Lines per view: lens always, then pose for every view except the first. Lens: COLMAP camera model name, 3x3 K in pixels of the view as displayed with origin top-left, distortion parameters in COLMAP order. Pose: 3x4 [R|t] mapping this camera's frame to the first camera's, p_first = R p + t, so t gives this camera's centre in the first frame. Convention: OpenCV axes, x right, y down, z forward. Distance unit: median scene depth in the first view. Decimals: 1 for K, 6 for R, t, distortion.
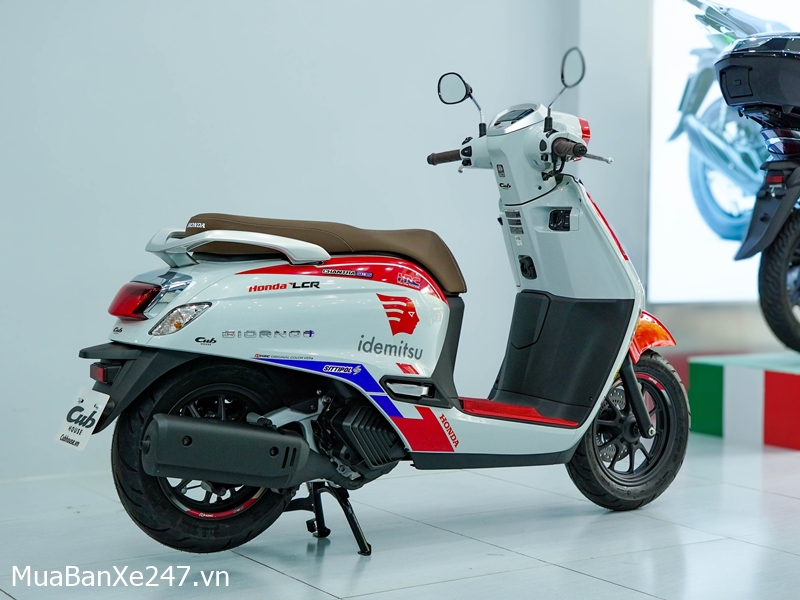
lens RADIAL K [[1421.1, 0, 400.0], [0, 1421.1, 300.0], [0, 0, 1]] dist [0.165608, 0.028437]
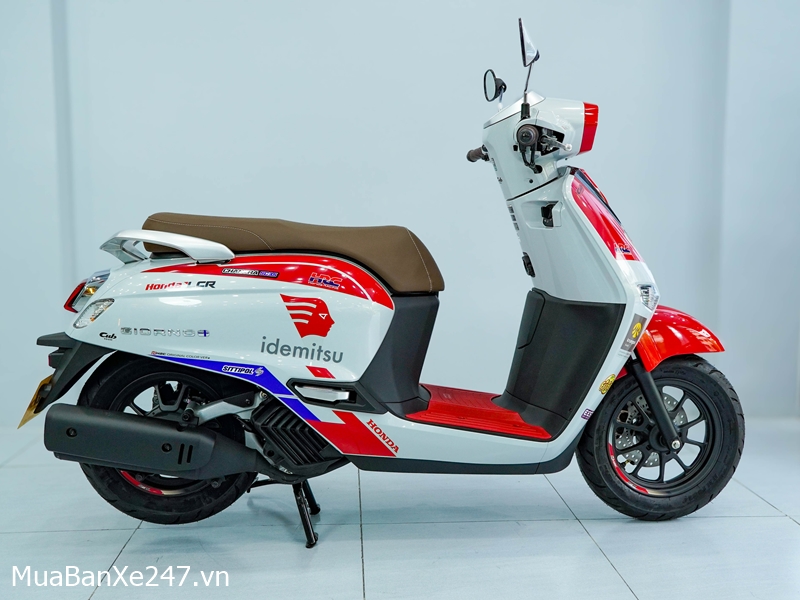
lens RADIAL K [[818.4, 0, 400.0], [0, 818.4, 300.0], [0, 0, 1]] dist [0.018169, 0.003139]
pose [[0.884131, 0.041240, -0.465415, 0.310625], [-0.017768, 0.998344, 0.054709, -0.032080], [0.466901, -0.040101, 0.883400, 0.539085]]
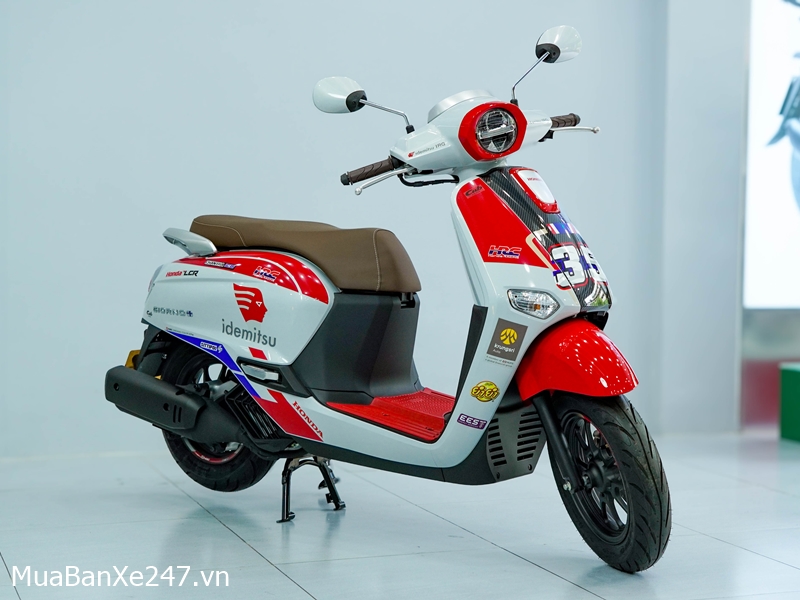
lens RADIAL K [[1421.1, 0, 400.0], [0, 1421.1, 300.0], [0, 0, 1]] dist [0.165608, 0.028437]
pose [[0.335303, 0.041693, -0.941187, 1.081962], [-0.059500, 0.997963, 0.023011, -0.024984], [0.940229, 0.048285, 0.337101, 0.733330]]
